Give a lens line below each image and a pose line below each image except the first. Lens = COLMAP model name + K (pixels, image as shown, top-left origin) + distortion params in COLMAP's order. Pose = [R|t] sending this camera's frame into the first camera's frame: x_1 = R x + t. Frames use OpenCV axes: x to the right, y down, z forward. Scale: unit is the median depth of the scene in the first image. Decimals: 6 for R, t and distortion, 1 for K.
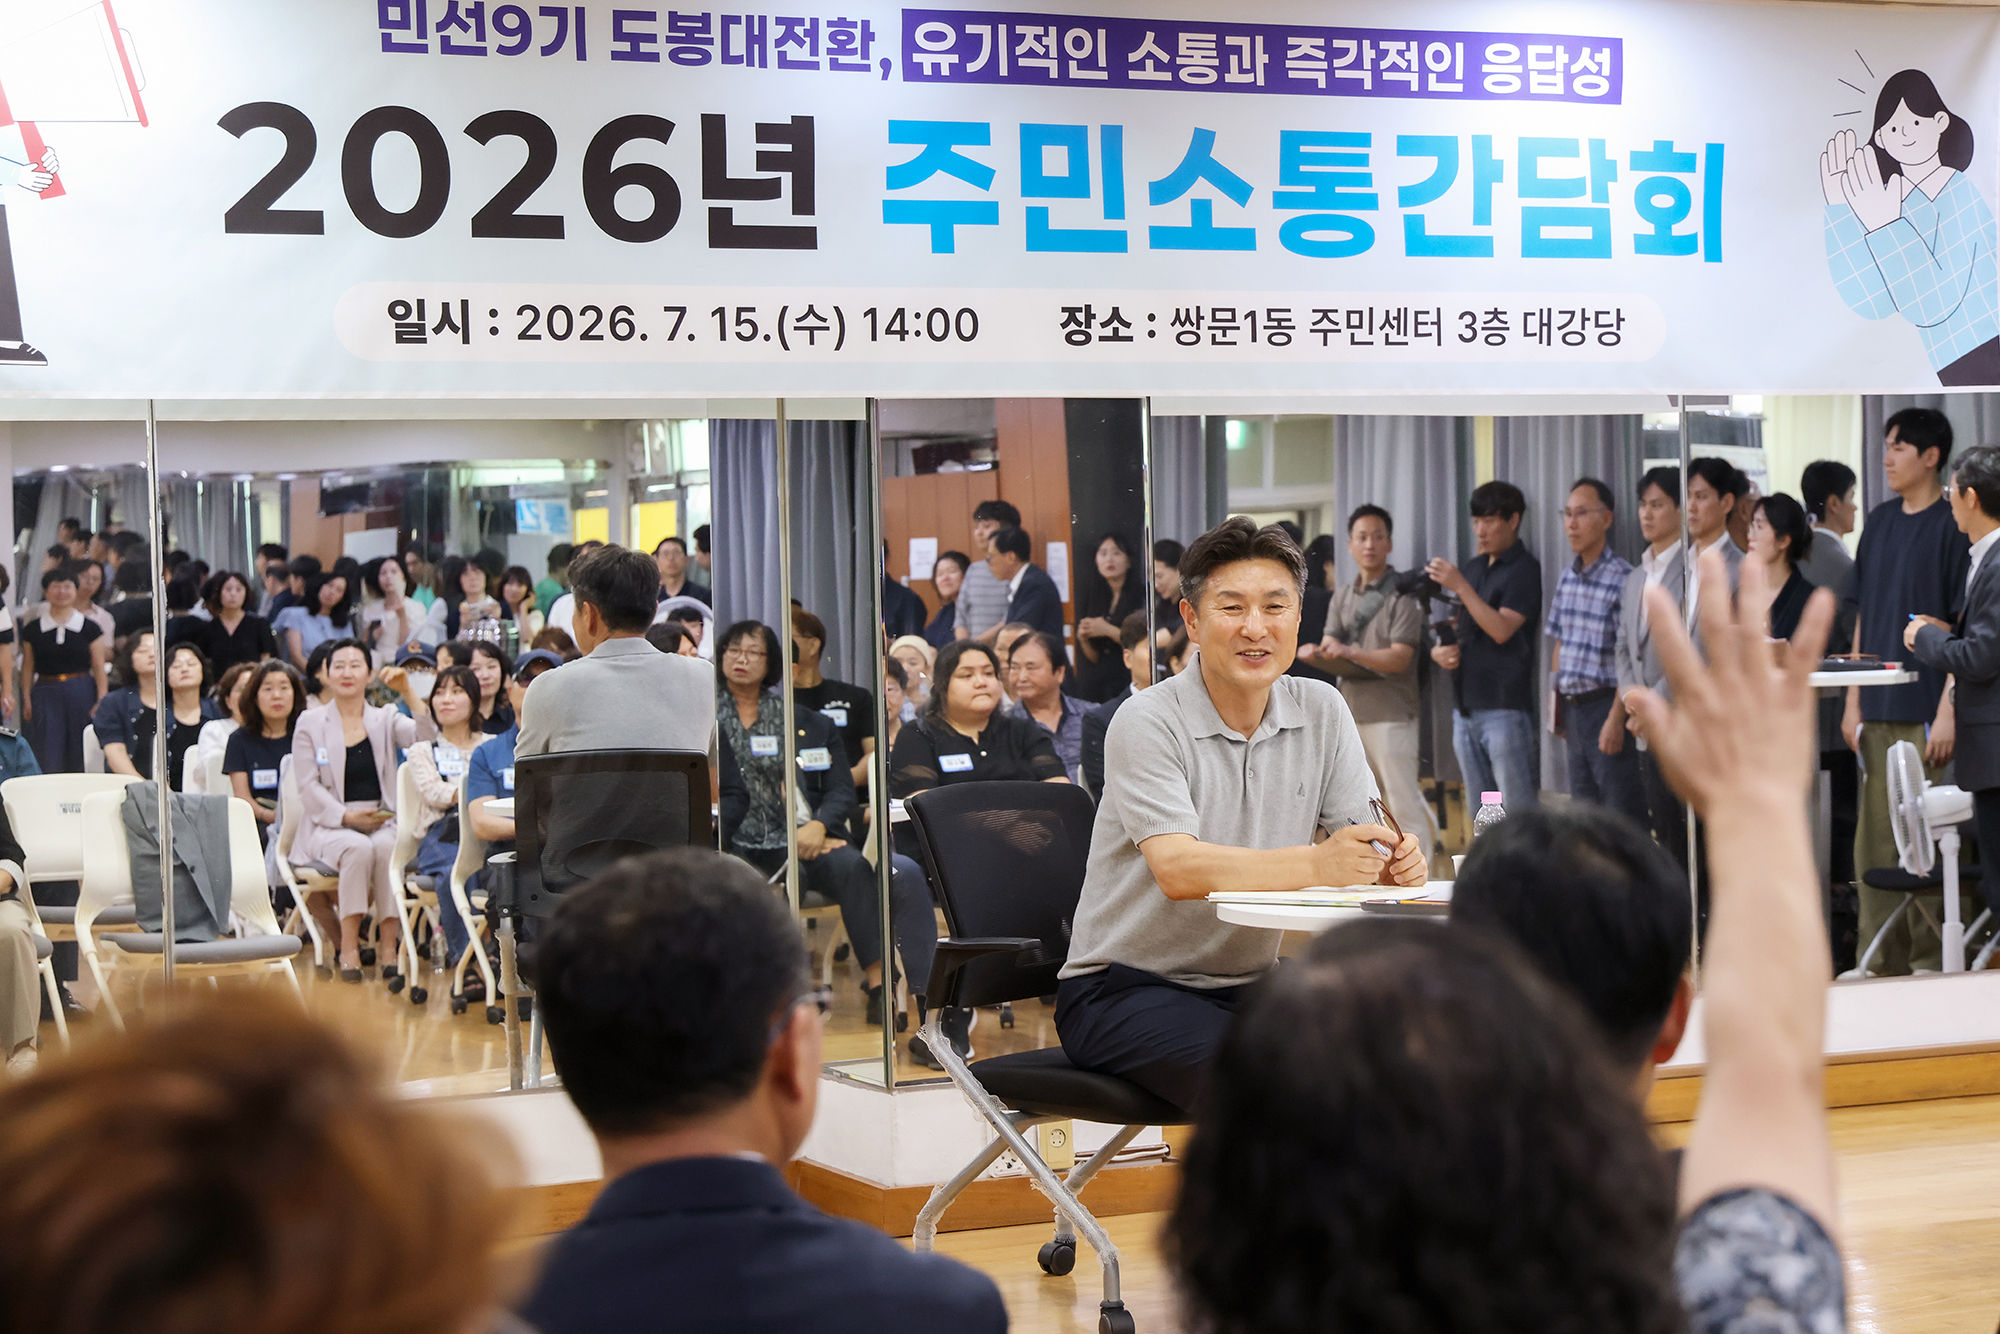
lens RADIAL K [[3664.6, 0, 1073.2], [0, 3664.6, 637.4], [0, 0, 1]] dist [0.093633, 0.558260]
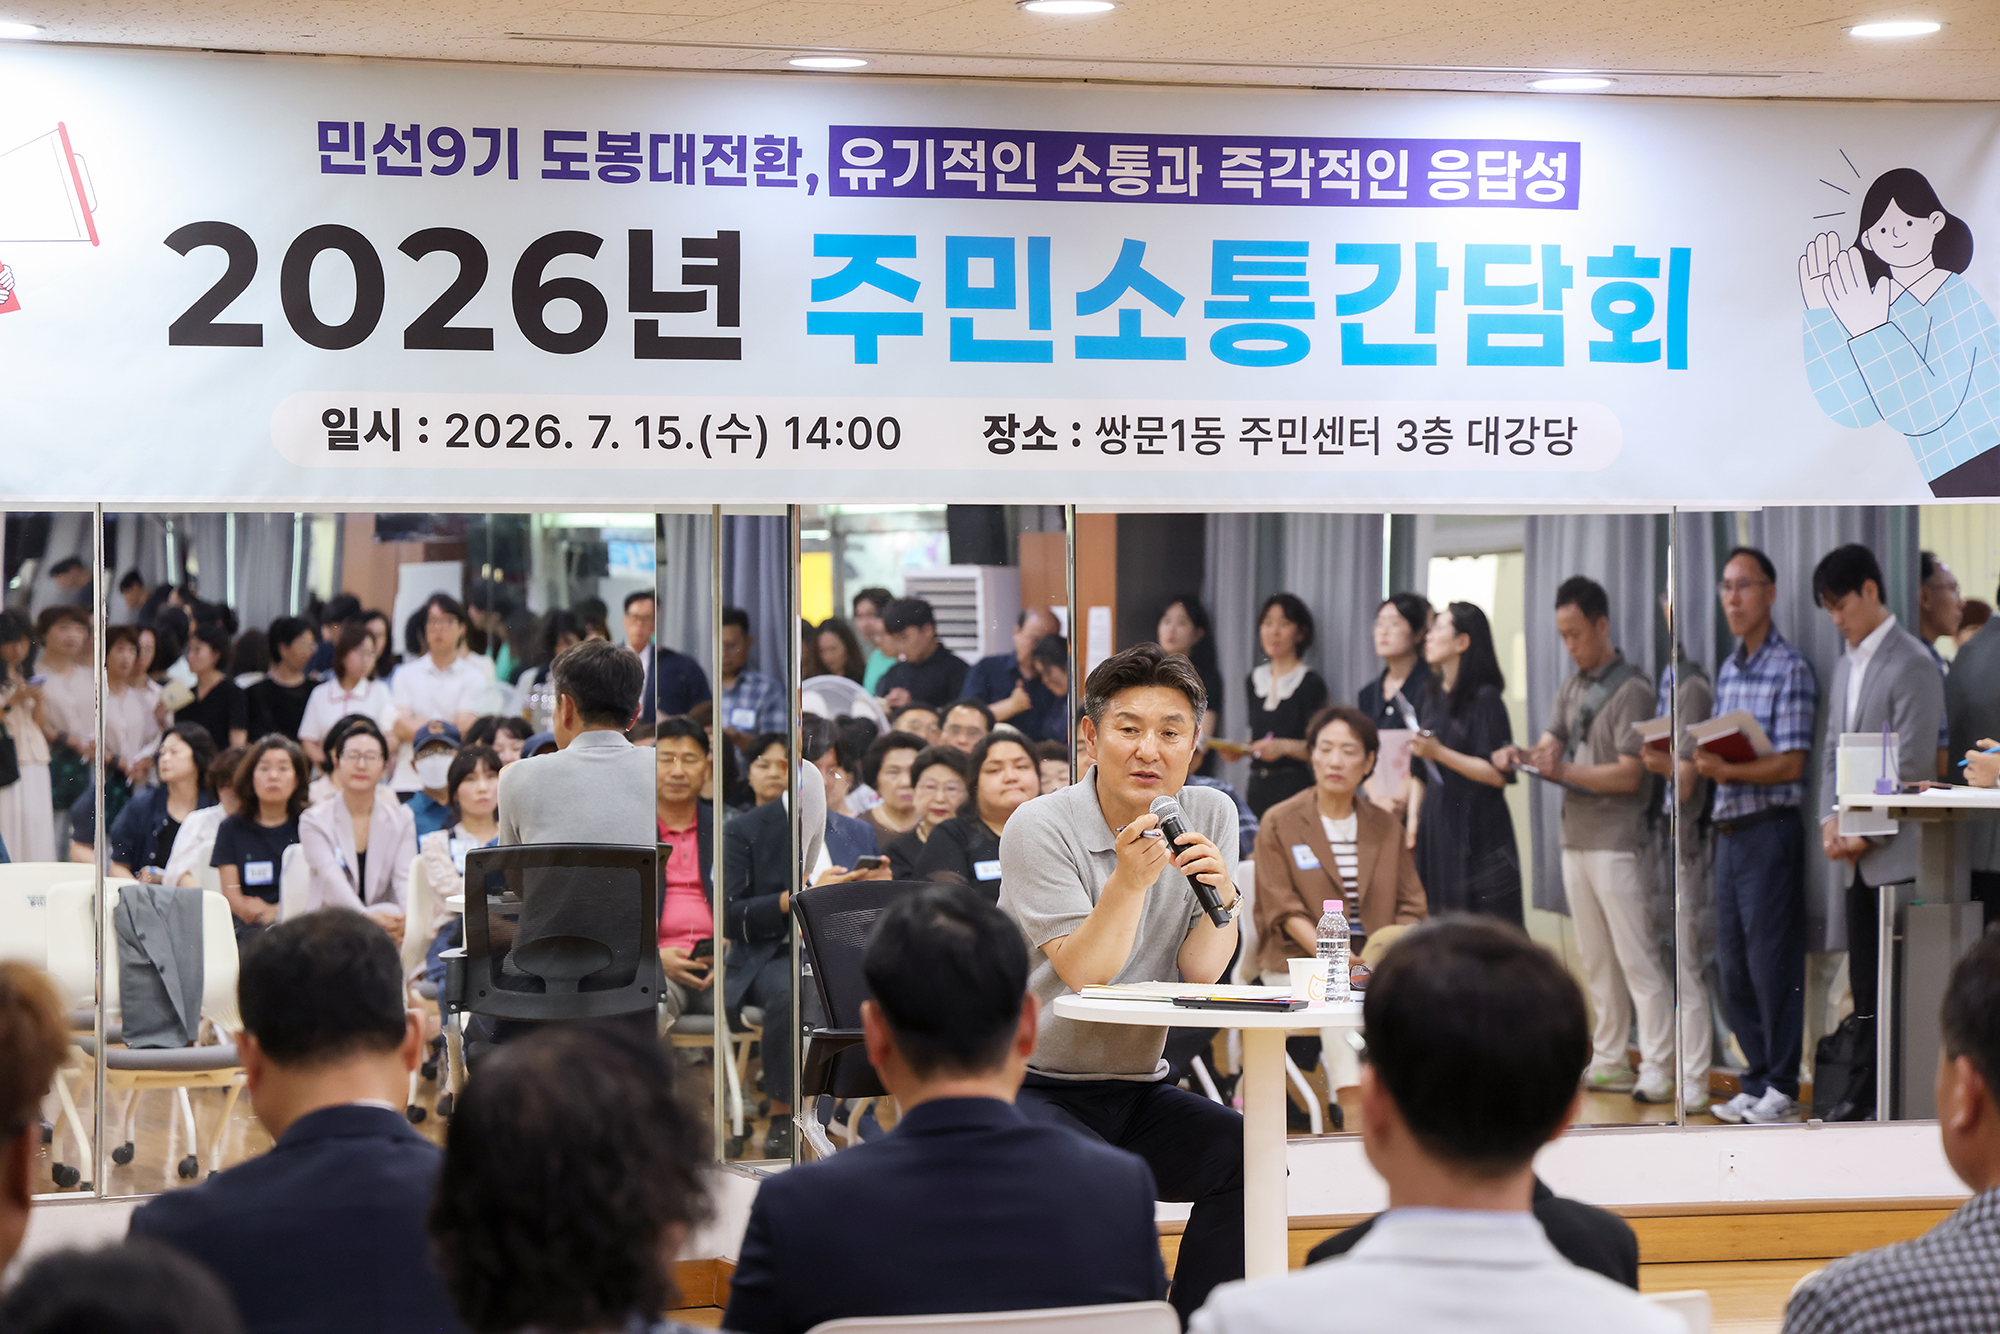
lens RADIAL K [[4952.4, 0, 926.9], [0, 4952.4, 614.6], [0, 0, 1]] dist [0.580729, -0.844680]
pose [[0.995385, 0.018011, -0.094257, 0.111080], [-0.019785, 0.999644, -0.017916, -0.010034], [0.093901, 0.019699, 0.995387, -0.368188]]
